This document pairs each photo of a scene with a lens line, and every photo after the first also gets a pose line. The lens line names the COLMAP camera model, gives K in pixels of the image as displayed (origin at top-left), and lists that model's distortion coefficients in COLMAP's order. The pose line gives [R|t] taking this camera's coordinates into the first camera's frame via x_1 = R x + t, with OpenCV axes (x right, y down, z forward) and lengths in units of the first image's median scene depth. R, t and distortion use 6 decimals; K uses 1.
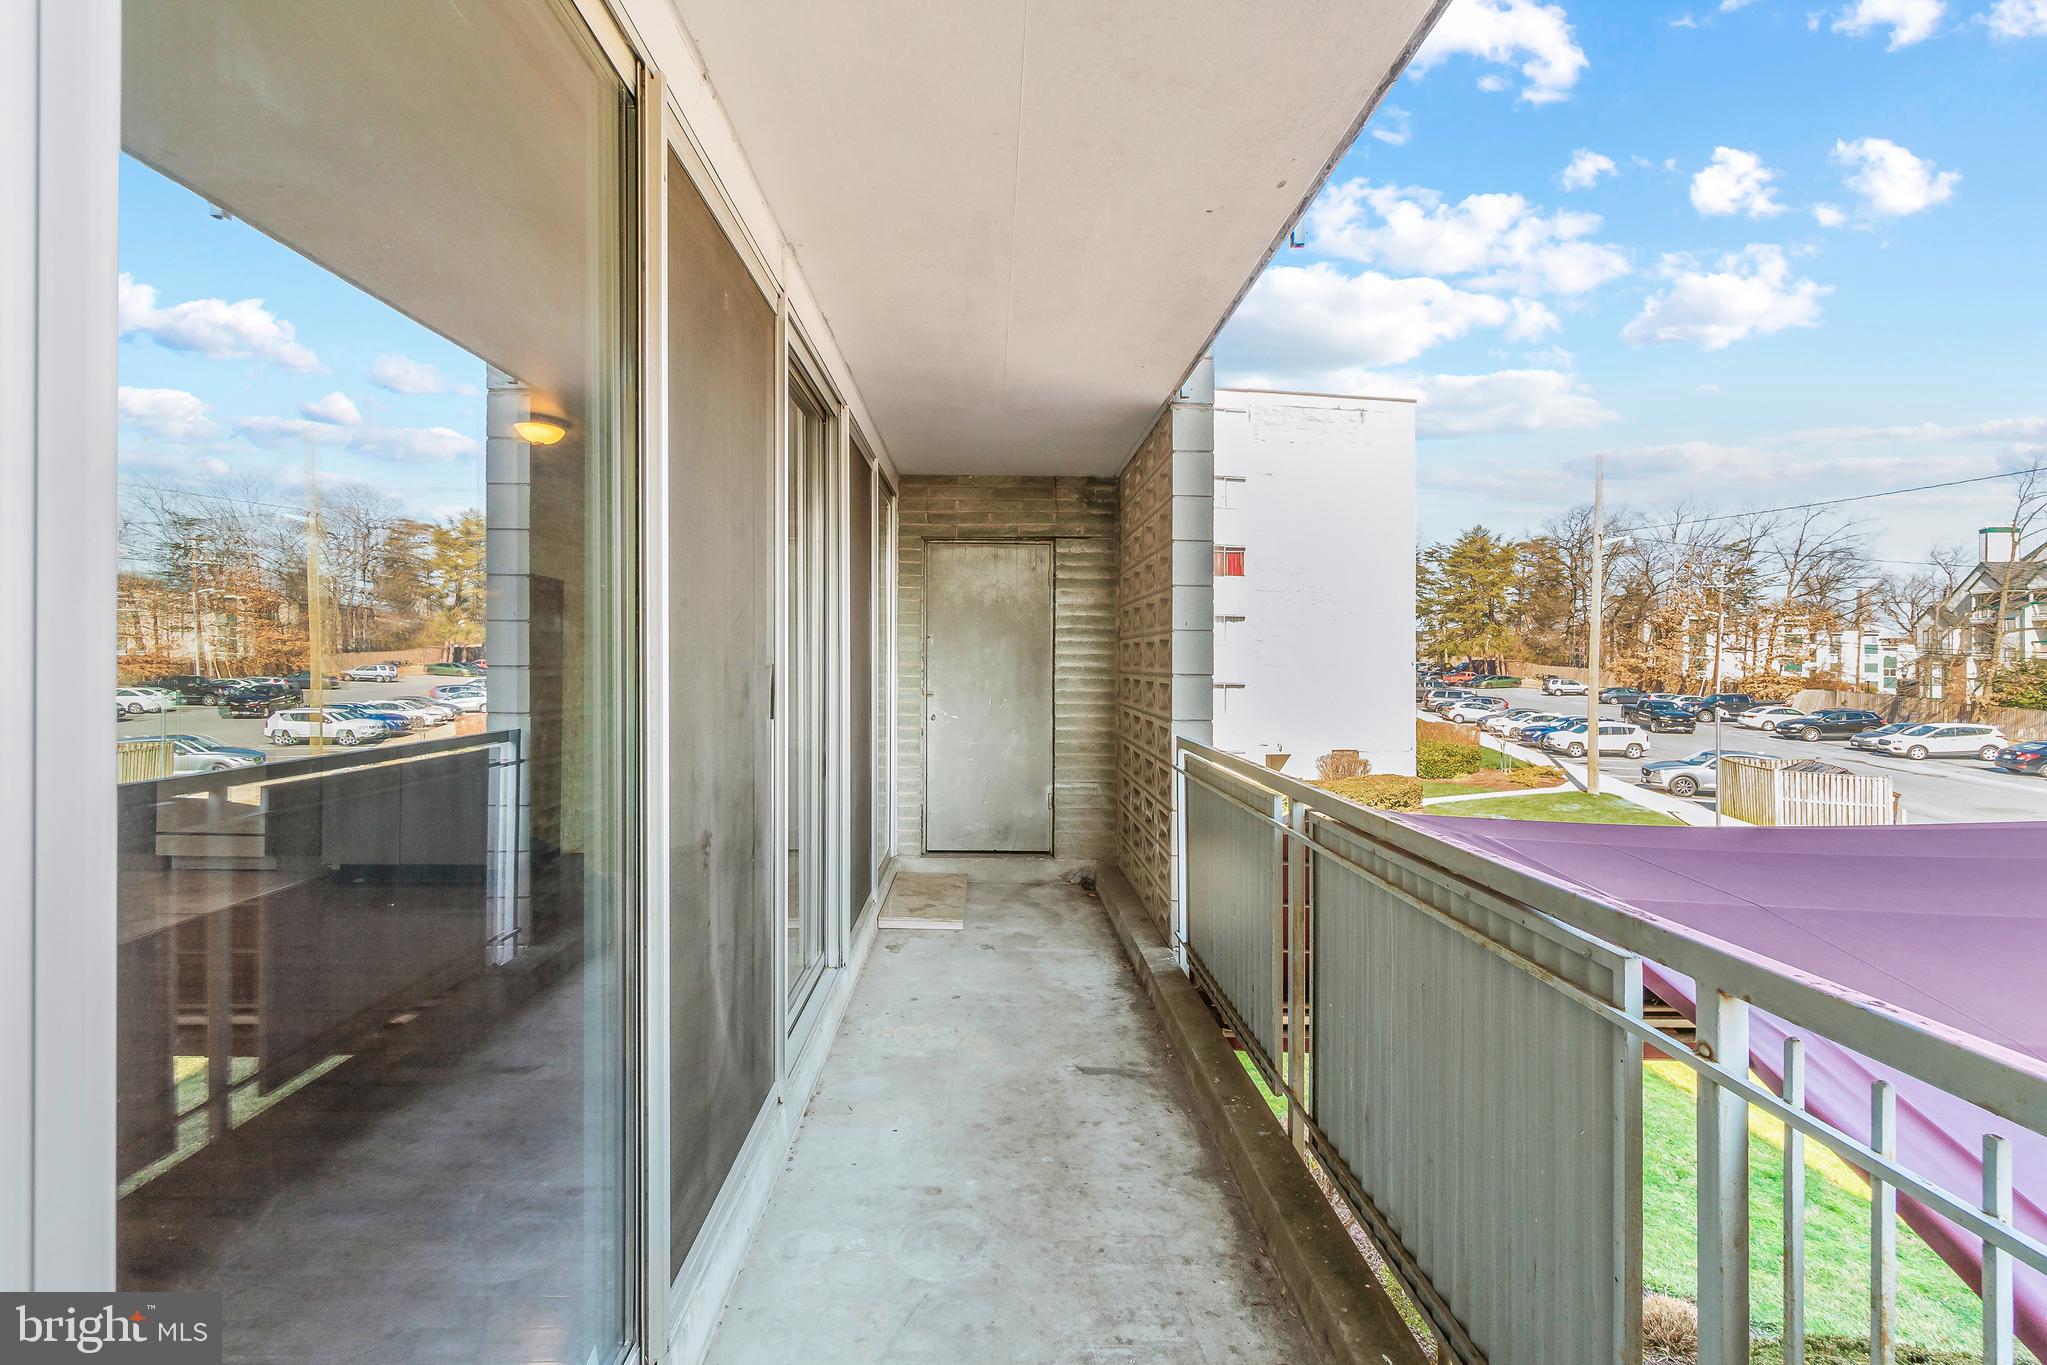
lens RADIAL K [[904.9, 0, 1021.9], [0, 904.9, 654.1], [0, 0, 1]] dist [-0.000779, 0.000867]
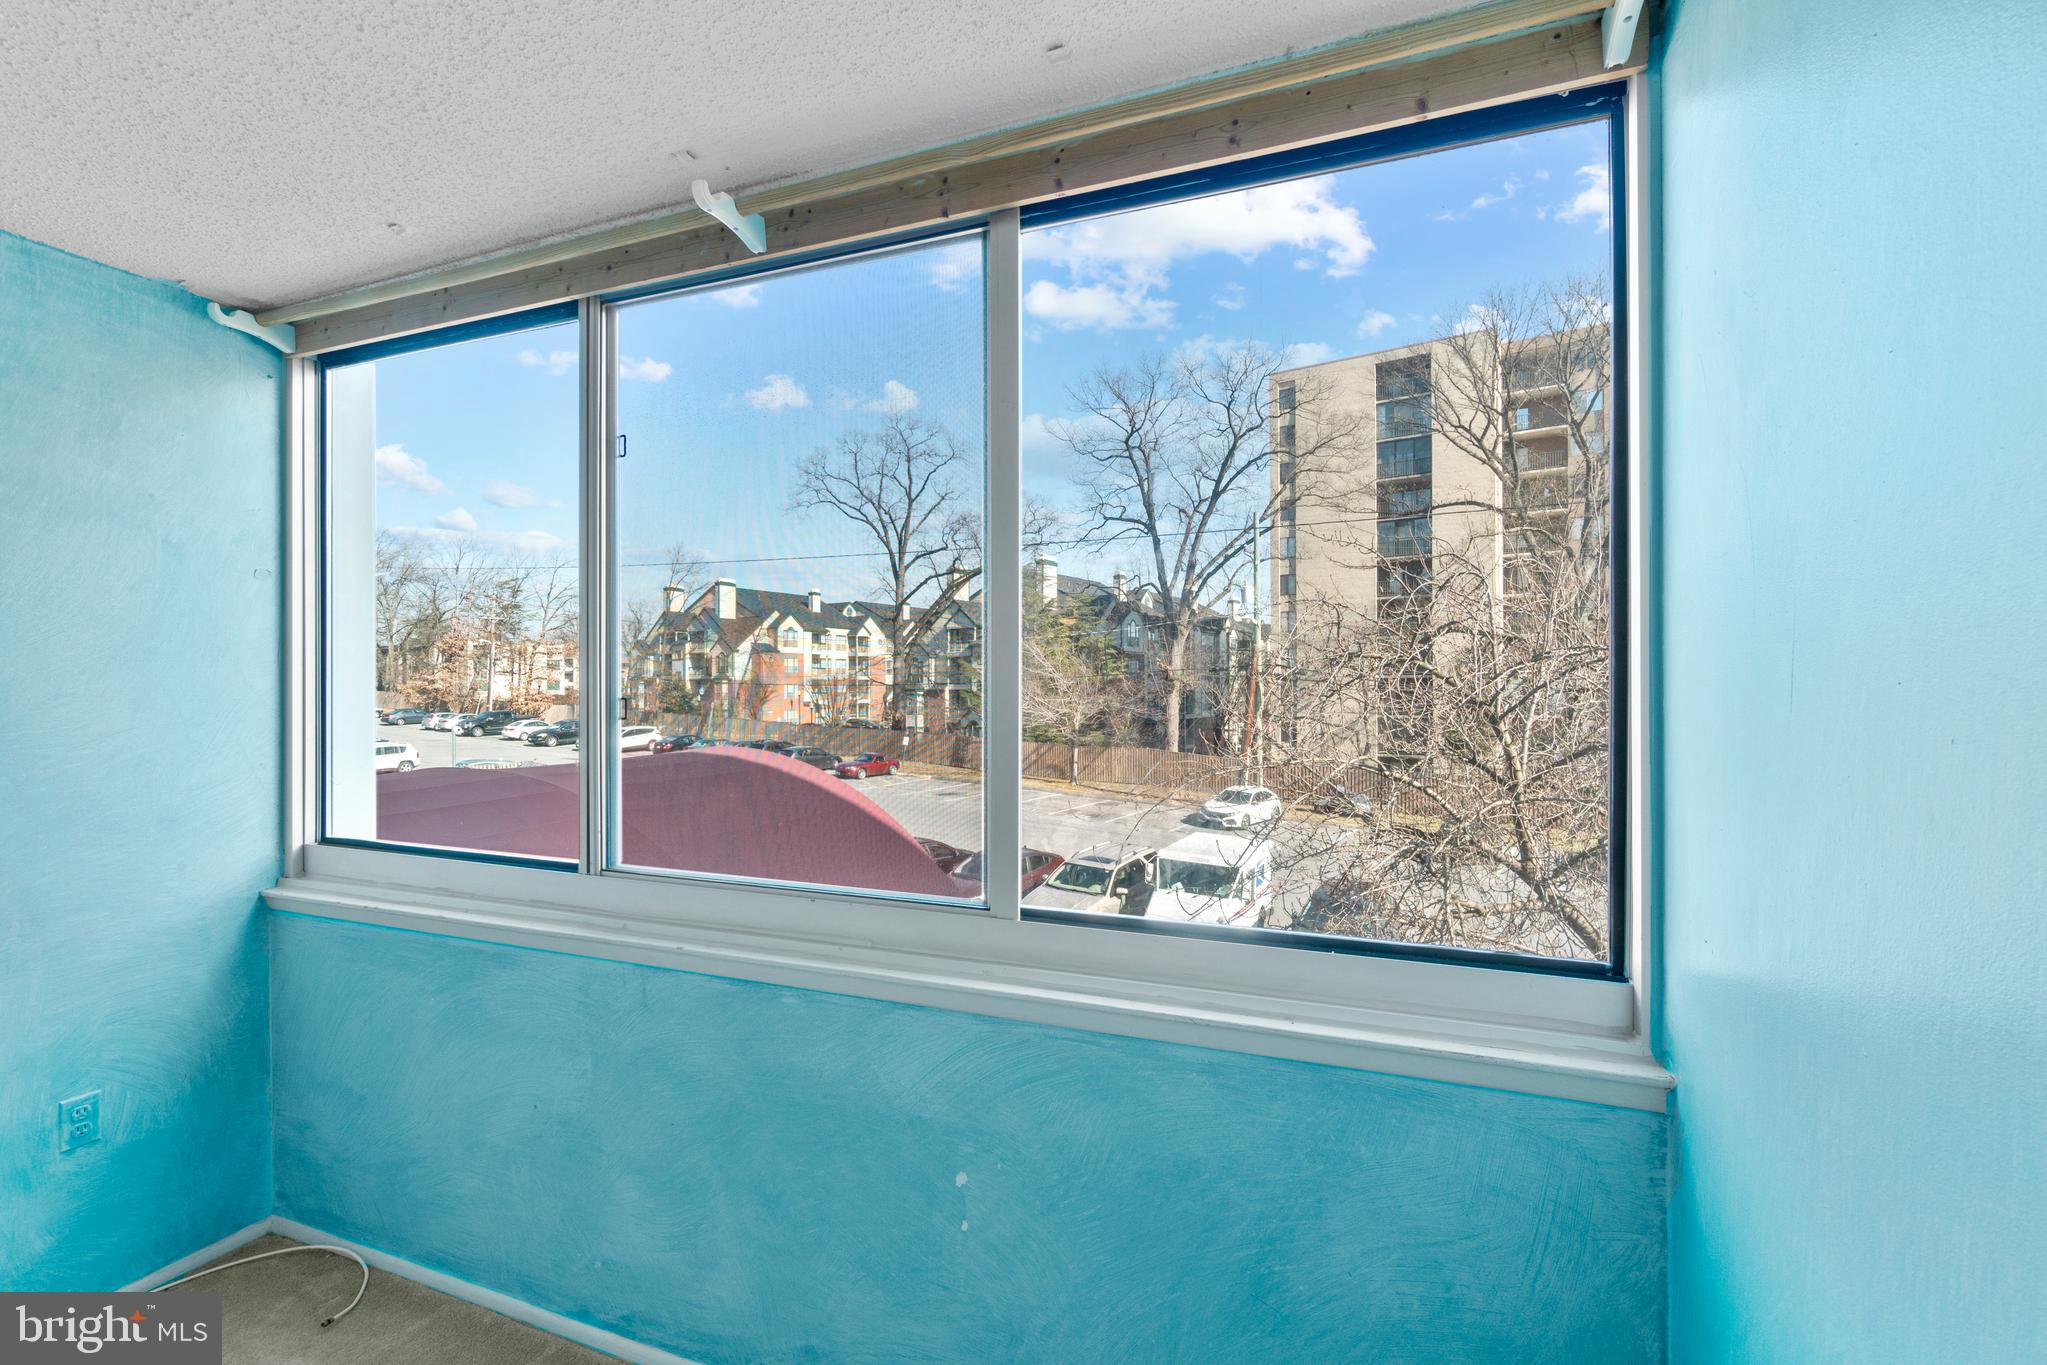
lens RADIAL K [[894.2, 0, 1001.0], [0, 894.2, 684.8], [0, 0, 1]] dist [0.001971, 0.000187]
pose [[0.402731, -0.011864, 0.915242, -0.035949], [0.001310, 0.999922, 0.012386, -0.008326], [-0.915318, -0.003789, 0.402715, -0.149967]]
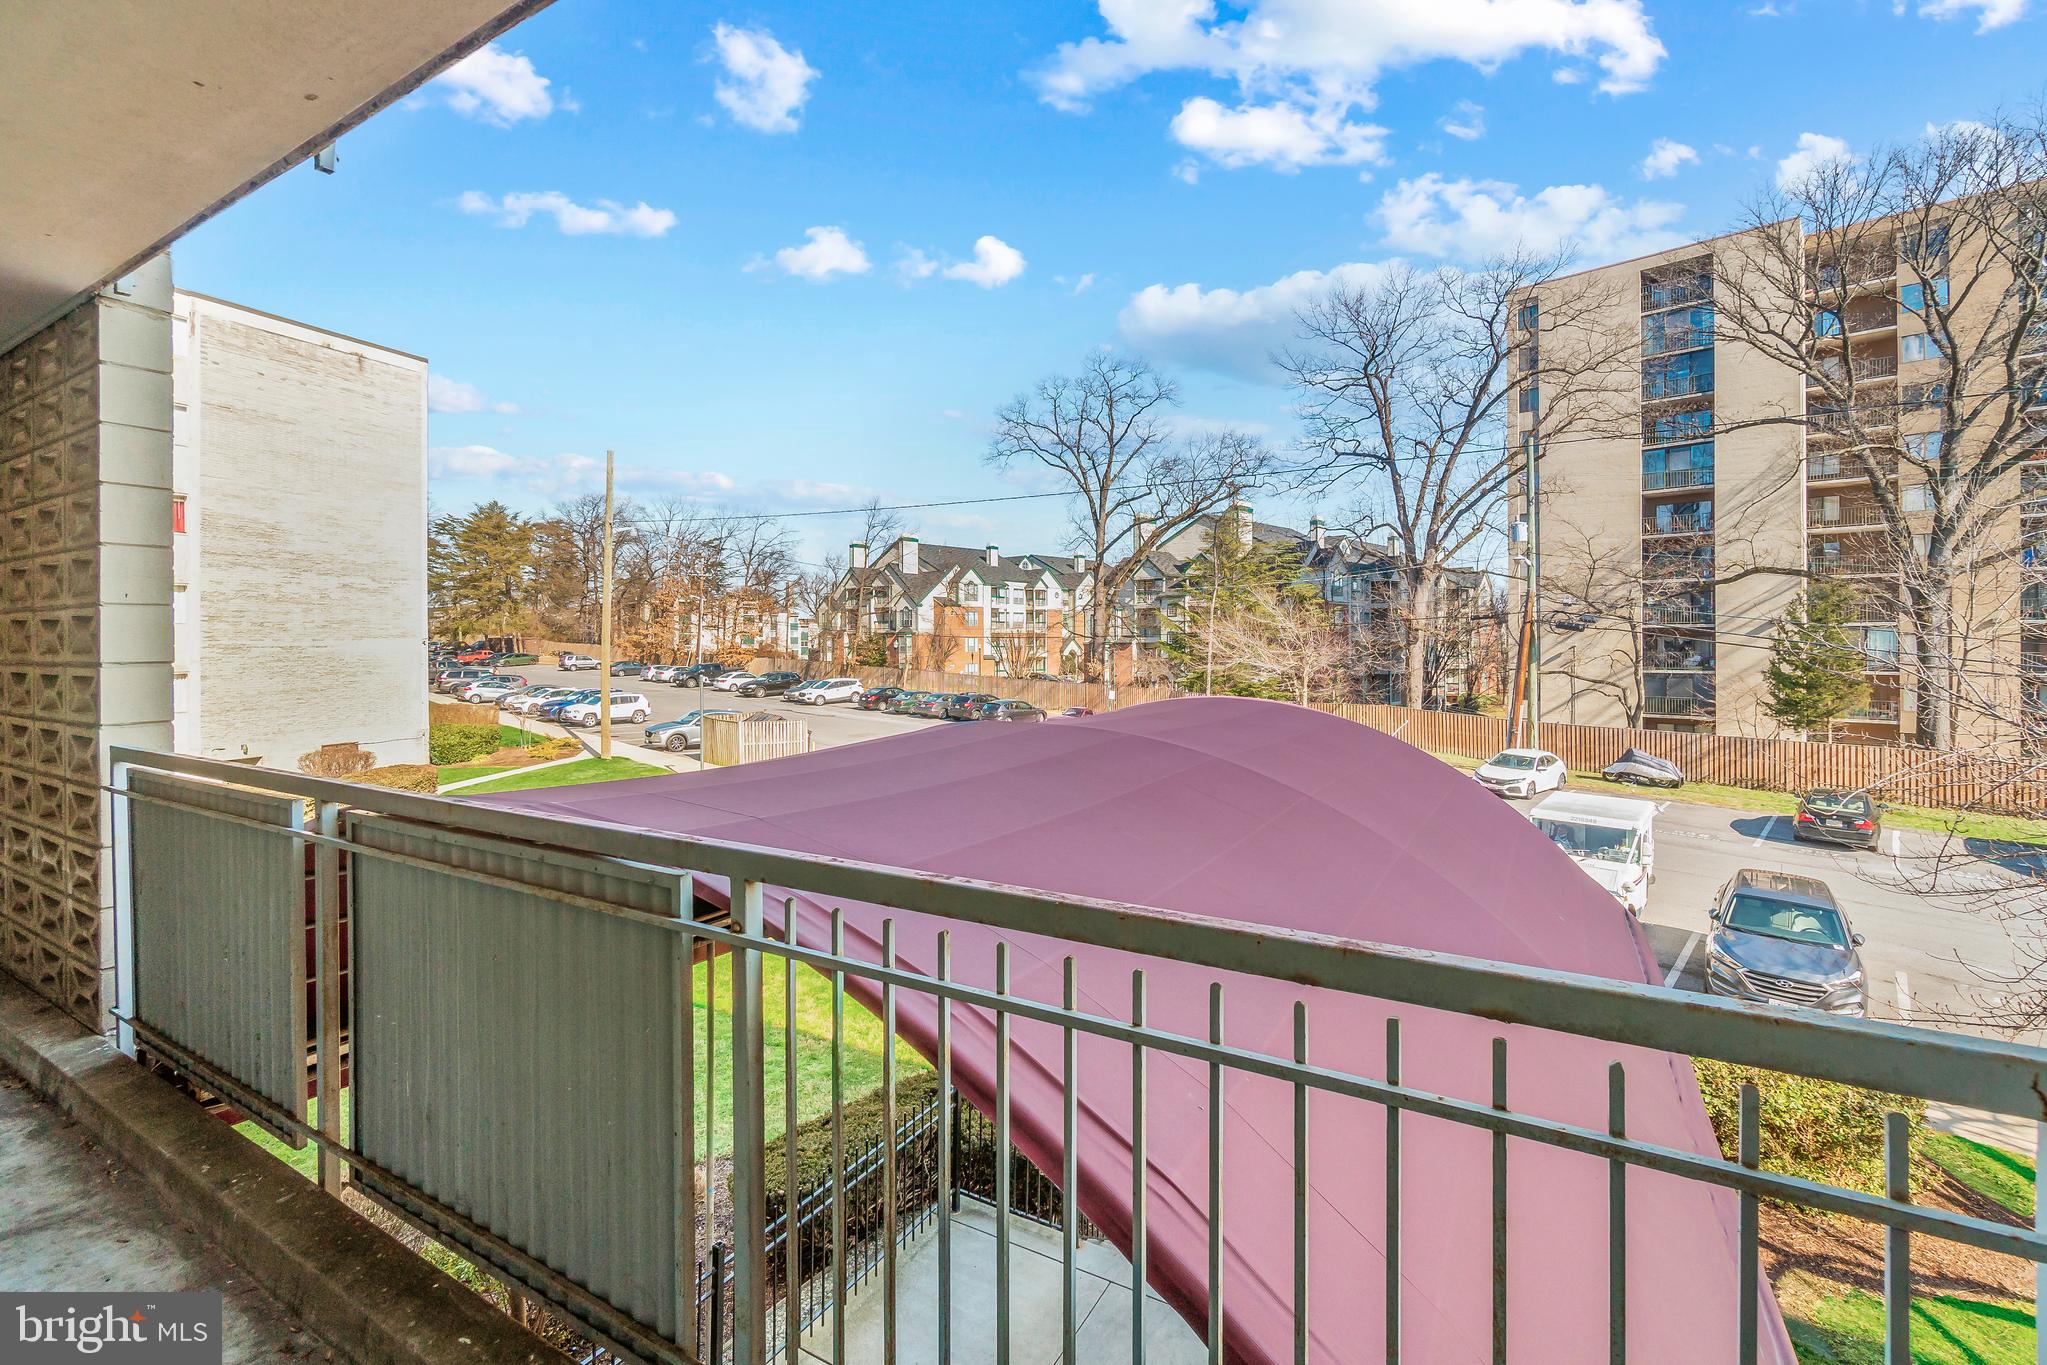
lens RADIAL K [[887.9, 0, 1016.4], [0, 887.9, 639.5], [0, 0, 1]] dist [-0.000706, -0.000087]
pose [[0.541107, -0.012953, 0.840854, -0.003095], [0.005736, 0.999915, 0.011712, -0.000095], [-0.840934, -0.001514, 0.541135, -0.001622]]
